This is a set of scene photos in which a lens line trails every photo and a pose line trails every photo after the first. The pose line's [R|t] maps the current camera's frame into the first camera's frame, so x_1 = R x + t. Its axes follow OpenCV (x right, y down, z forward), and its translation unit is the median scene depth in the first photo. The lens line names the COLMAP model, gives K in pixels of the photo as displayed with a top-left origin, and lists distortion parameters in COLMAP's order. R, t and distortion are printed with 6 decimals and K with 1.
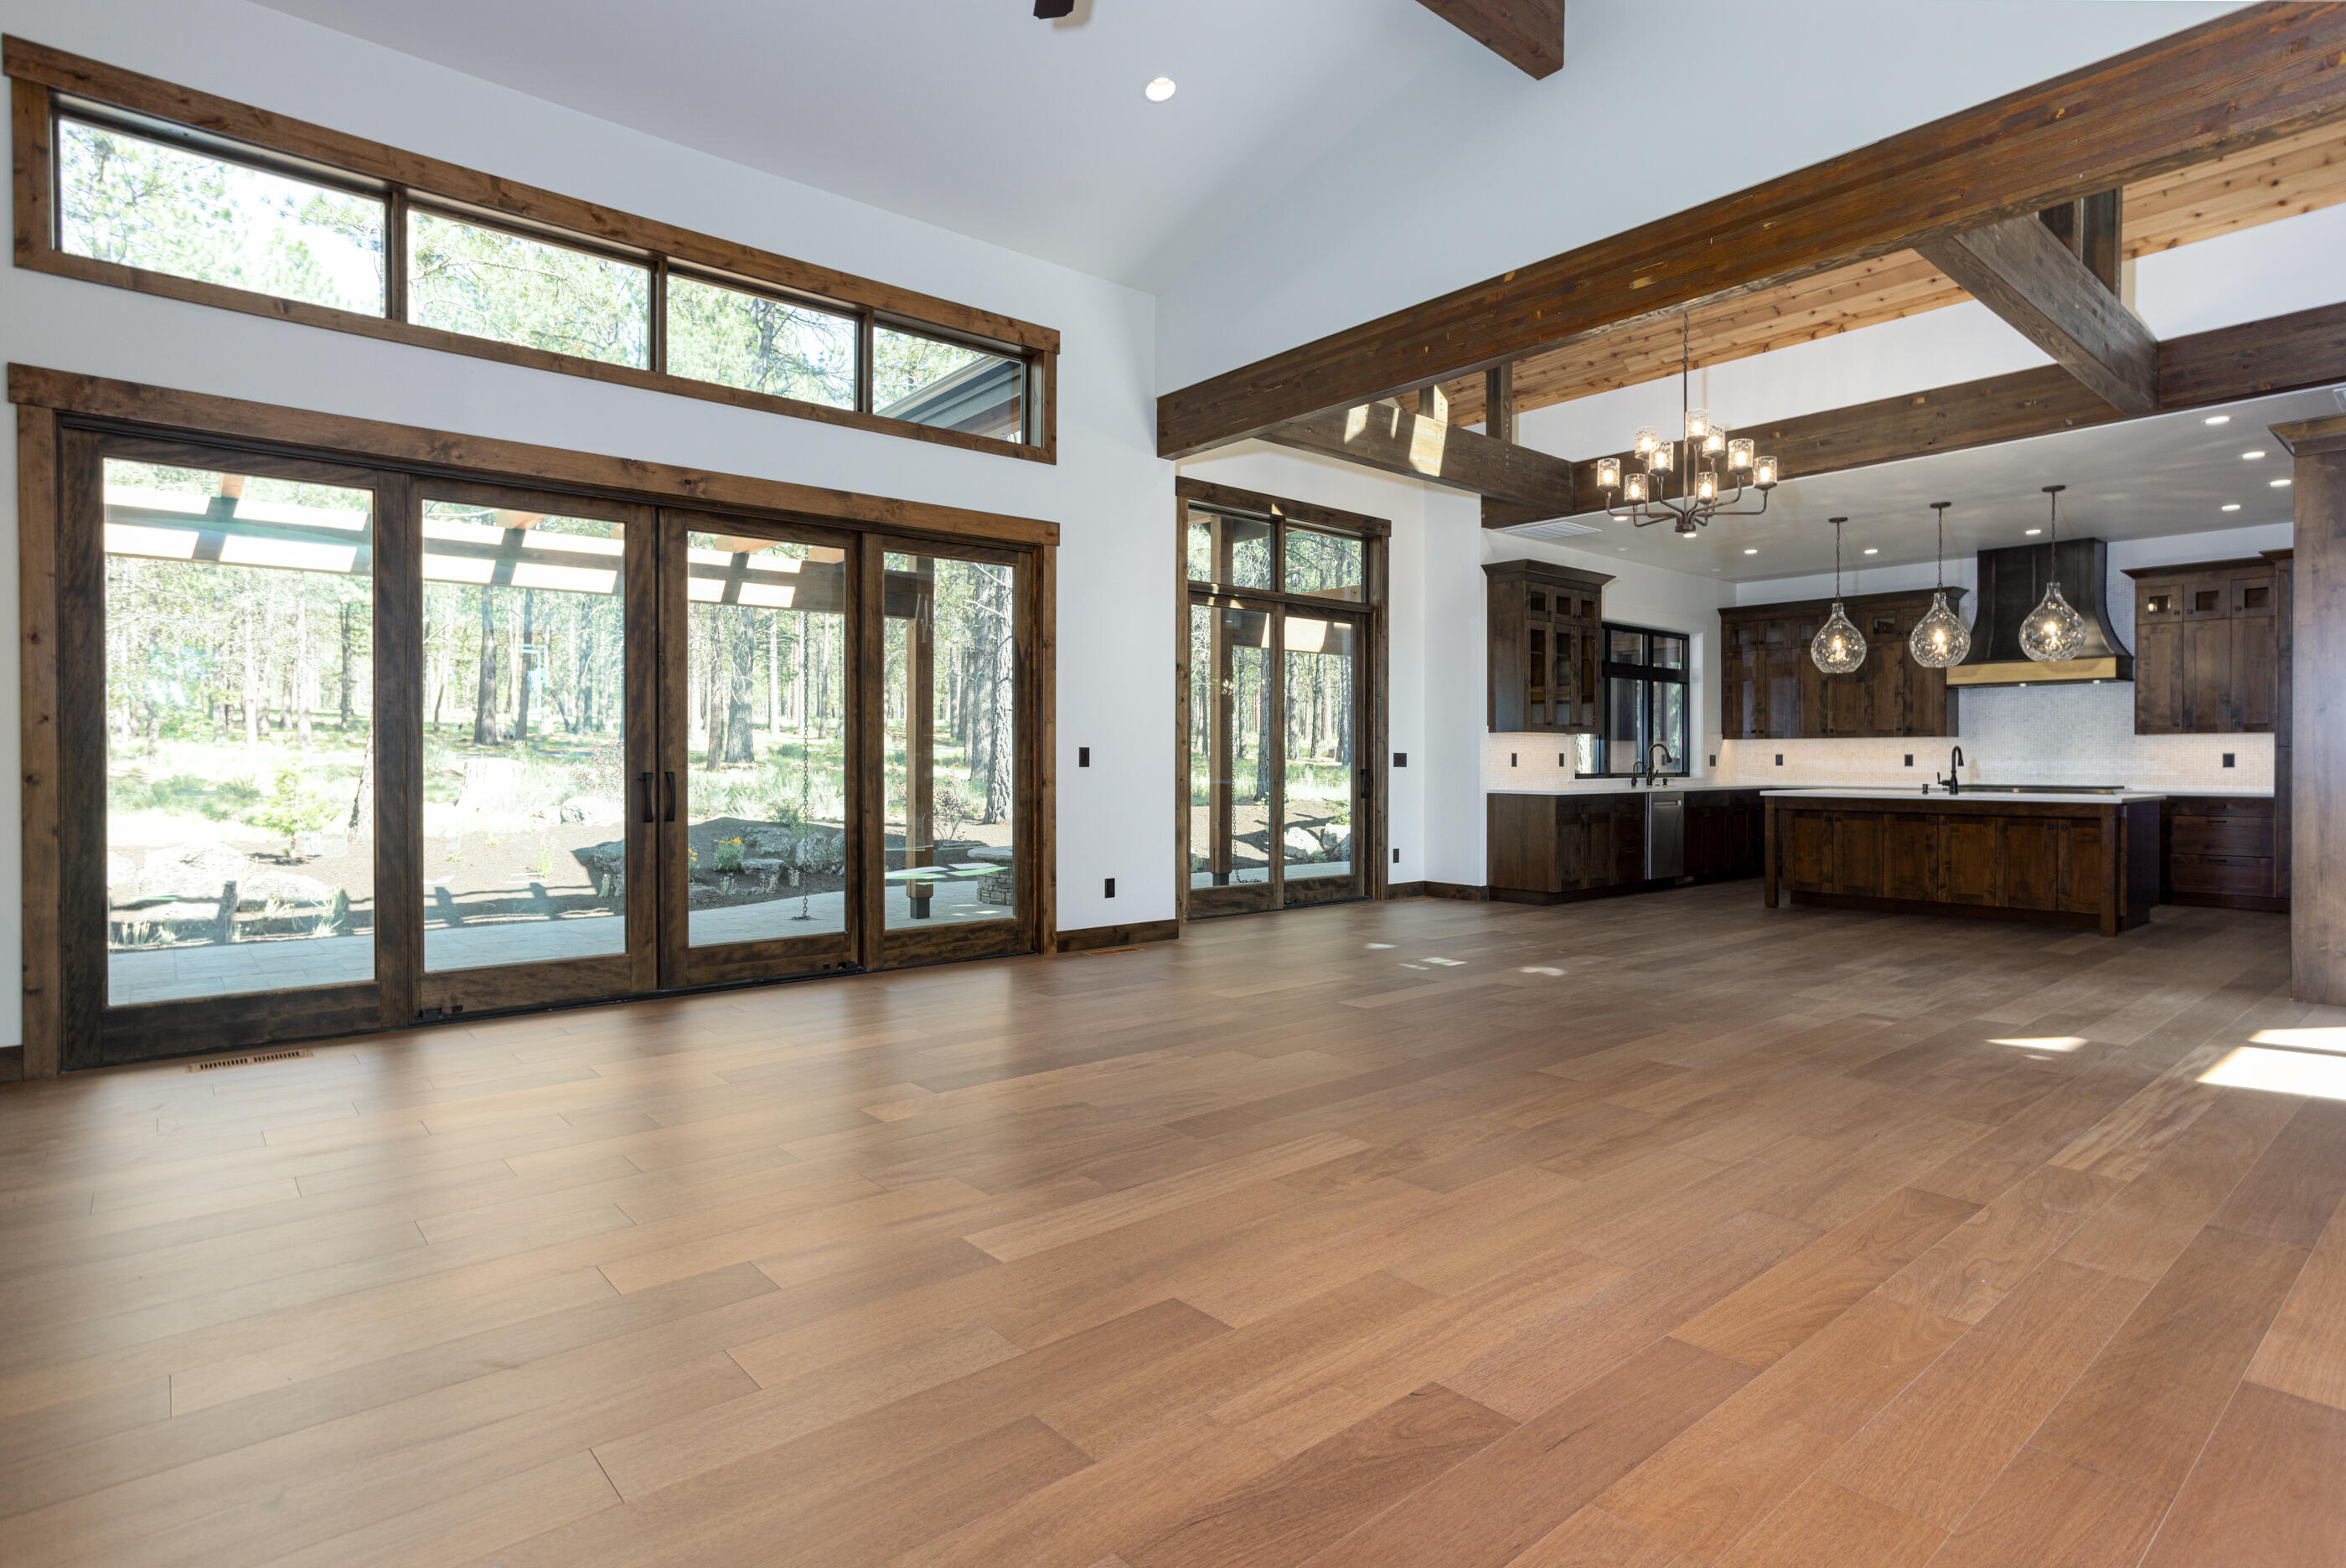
lens RADIAL K [[1191.4, 0, 1183.1], [0, 1191.4, 756.5], [0, 0, 1]] dist [-0.011687, 0.004975]
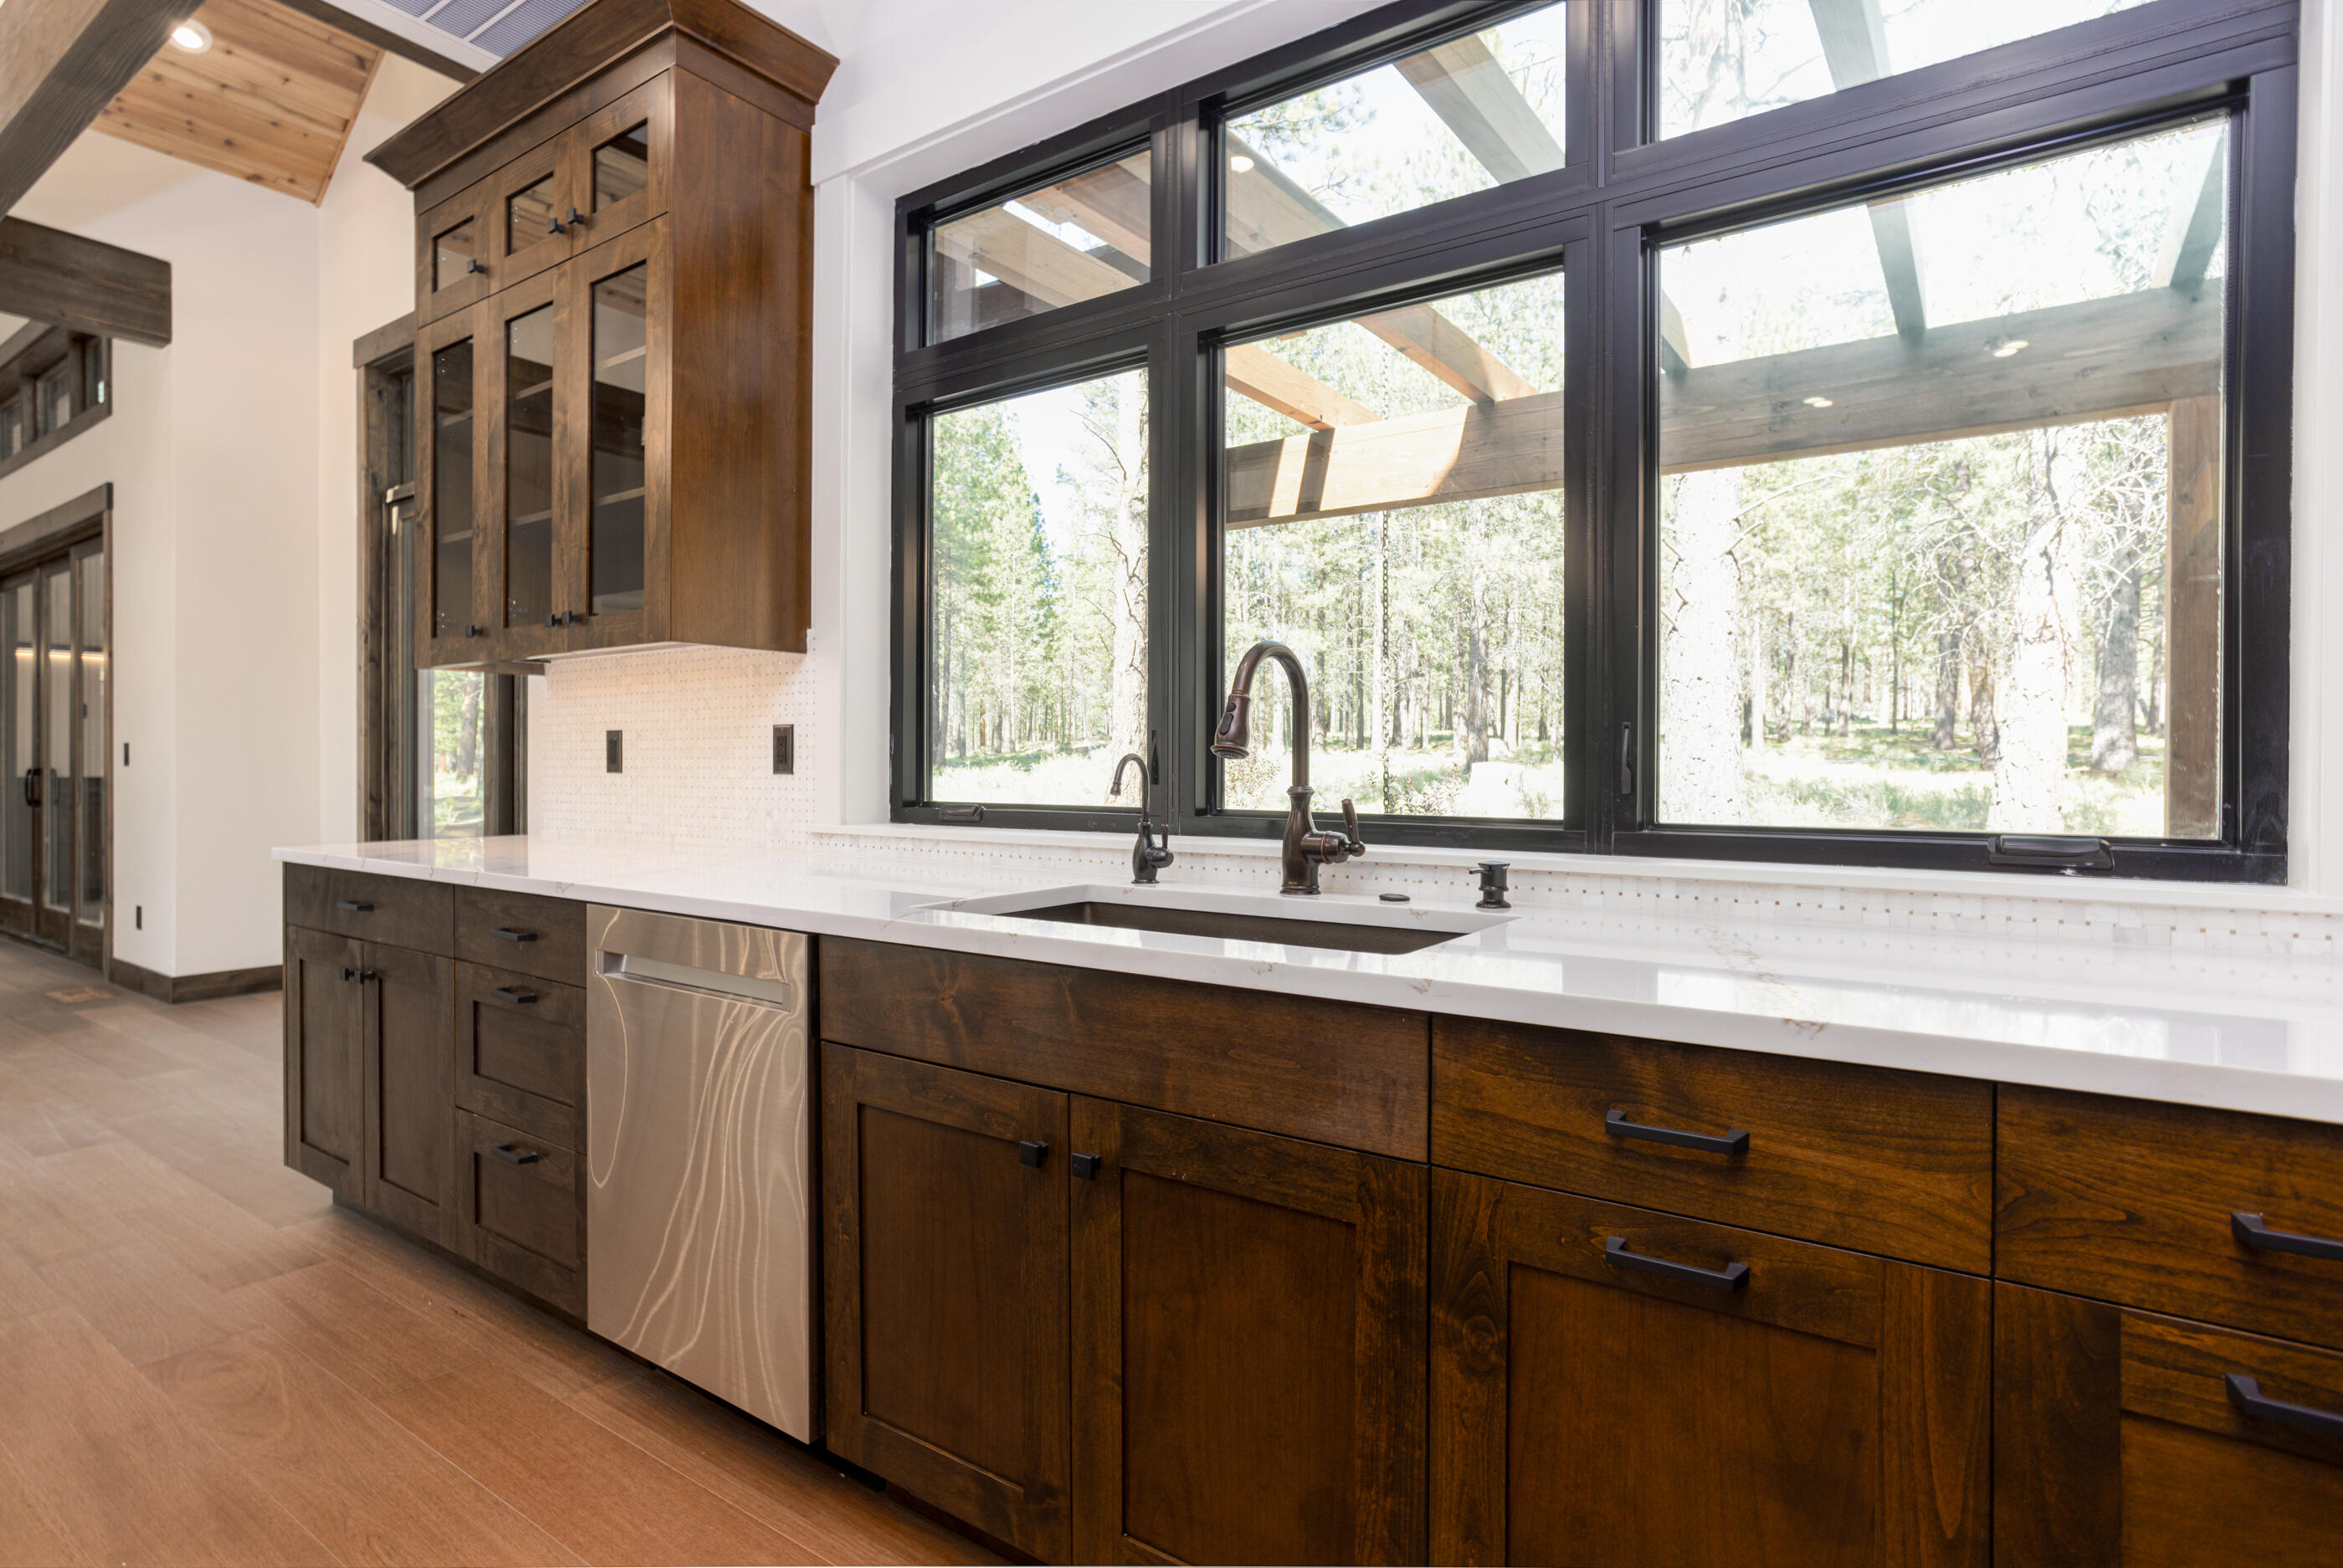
lens RADIAL K [[1190.0, 0, 1099.0], [0, 1190.0, 773.4], [0, 0, 1]] dist [-0.011687, 0.004975]
pose [[0.221715, 0.004882, -0.975099, 0.771844], [-0.000274, 0.999988, 0.004944, 0.008523], [0.975112, -0.000829, 0.221713, 1.305694]]
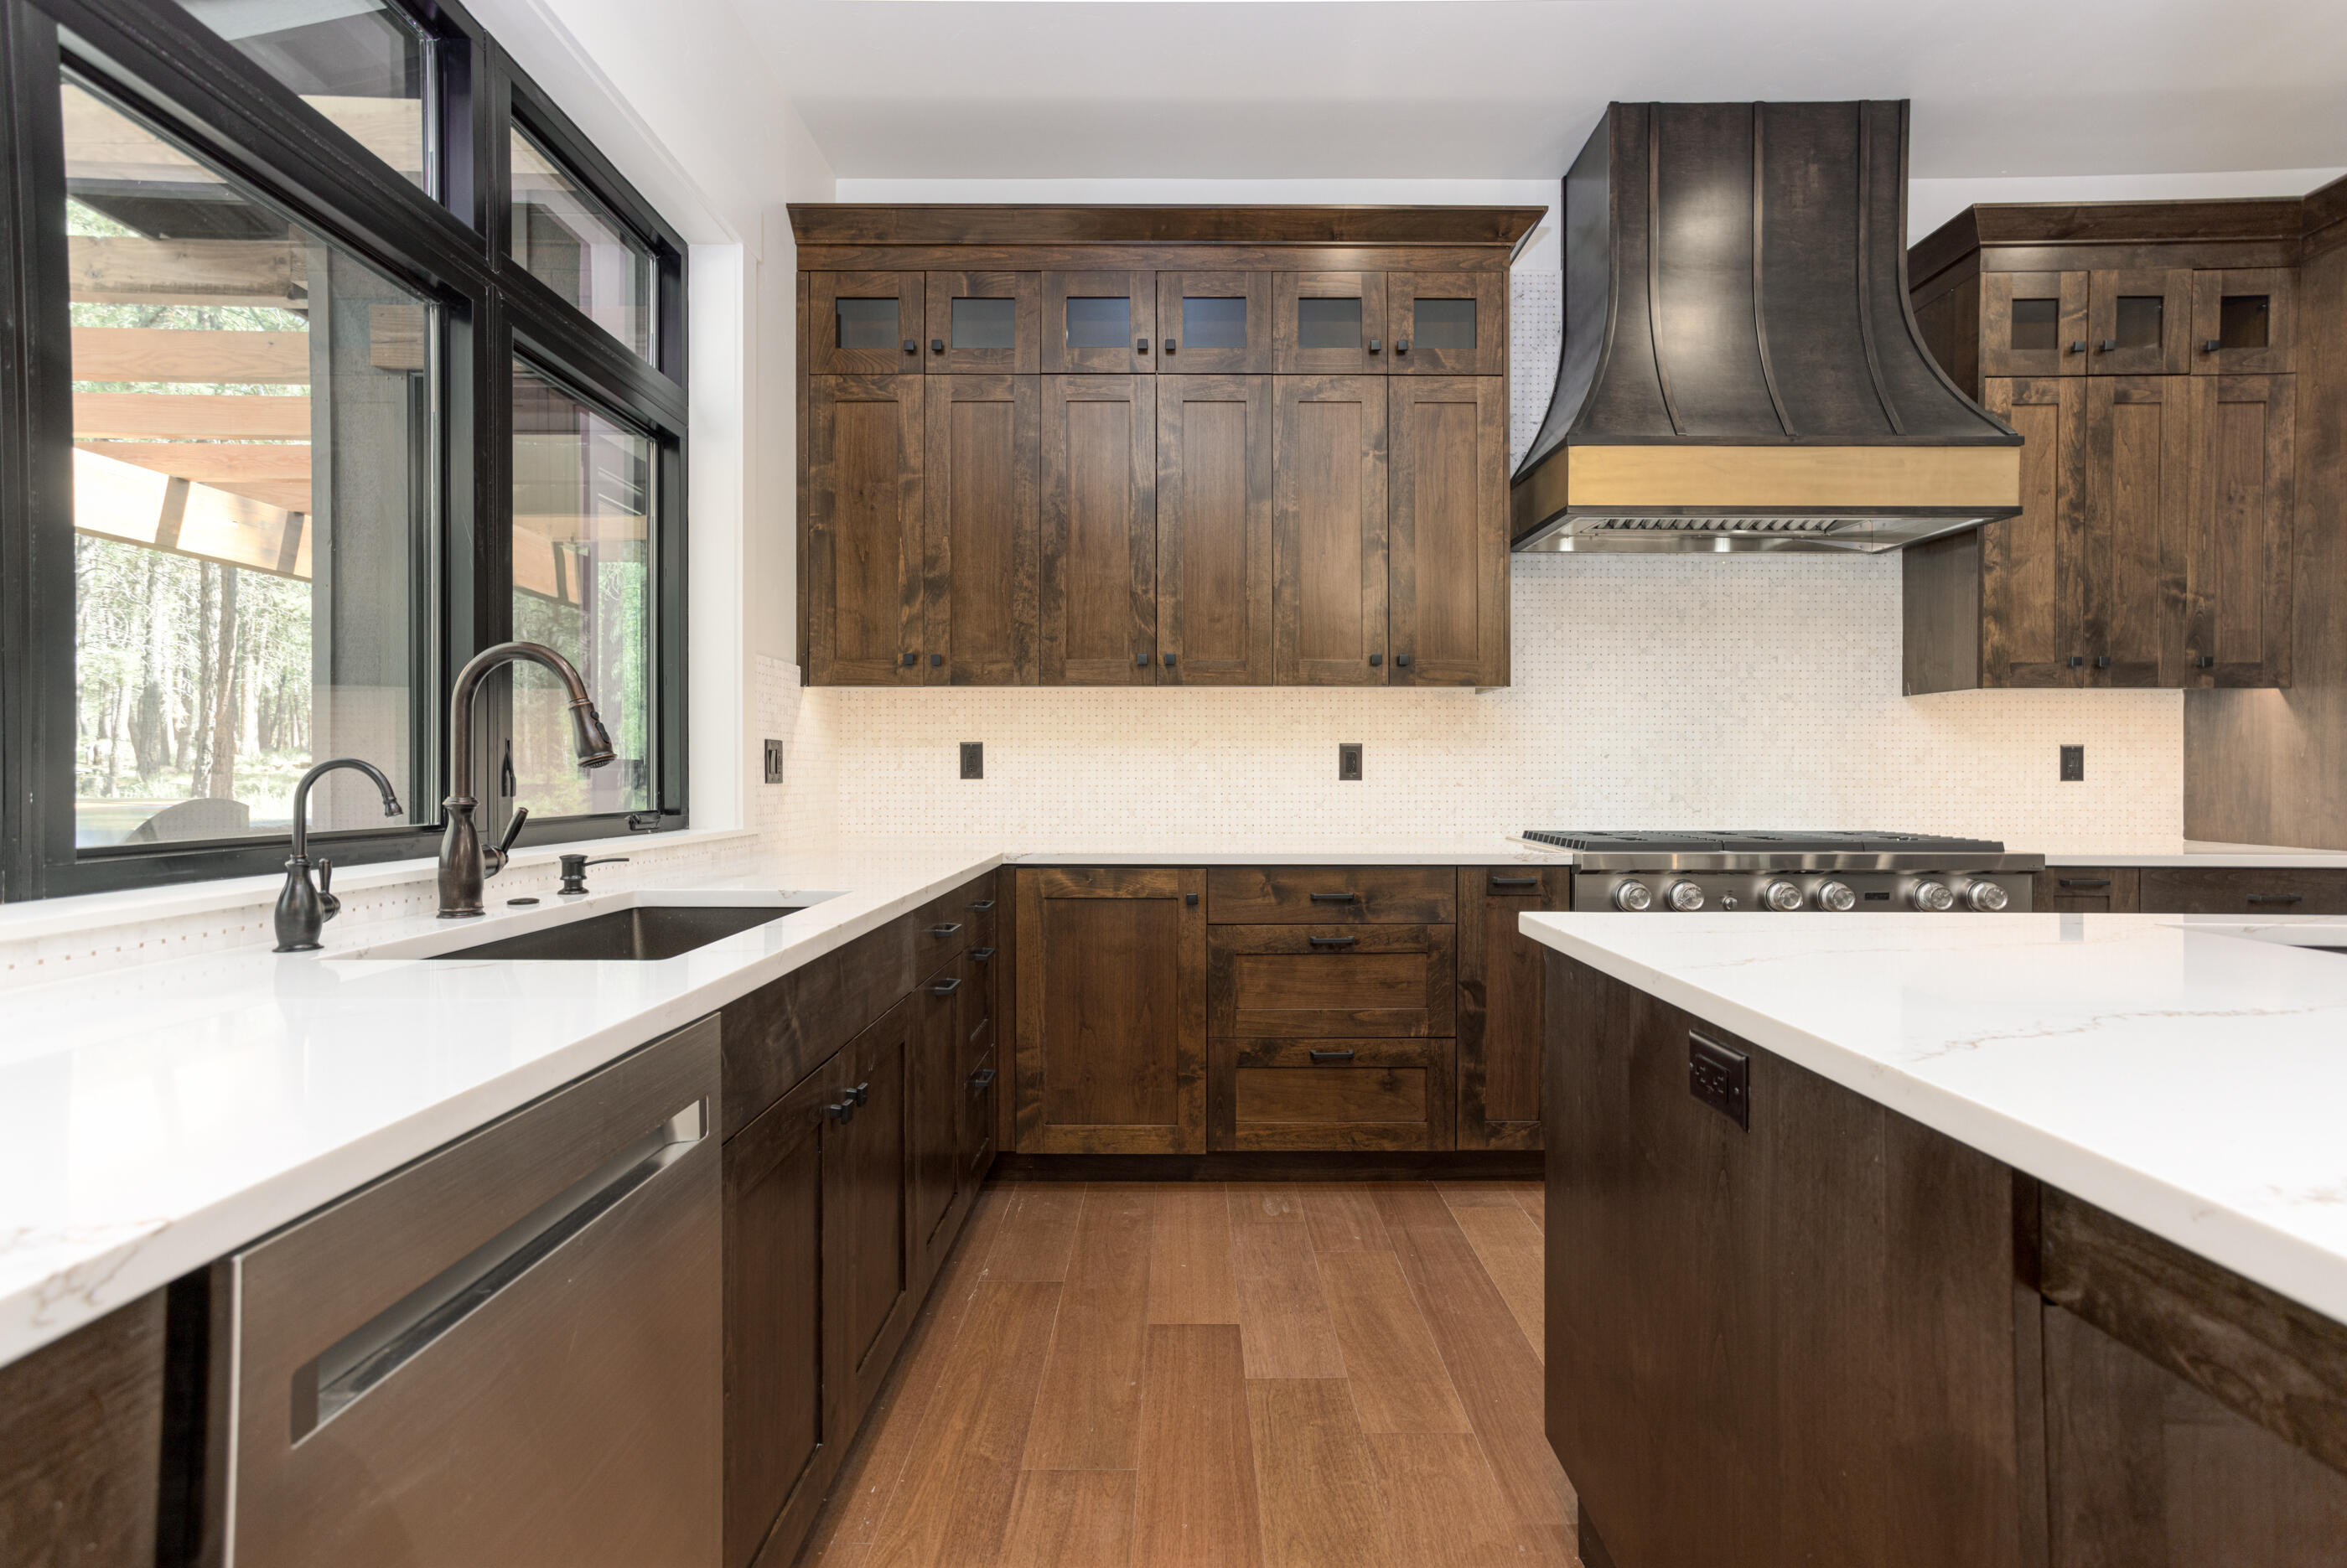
lens RADIAL K [[1126.9, 0, 1189.7], [0, 1126.9, 762.0], [0, 0, 1]] dist [-0.019787, 0.025560]
pose [[0.639438, 0.006035, 0.768819, 0.475729], [-0.002164, 0.999979, -0.006050, 0.007510], [-0.768839, 0.002204, 0.639438, 1.167656]]
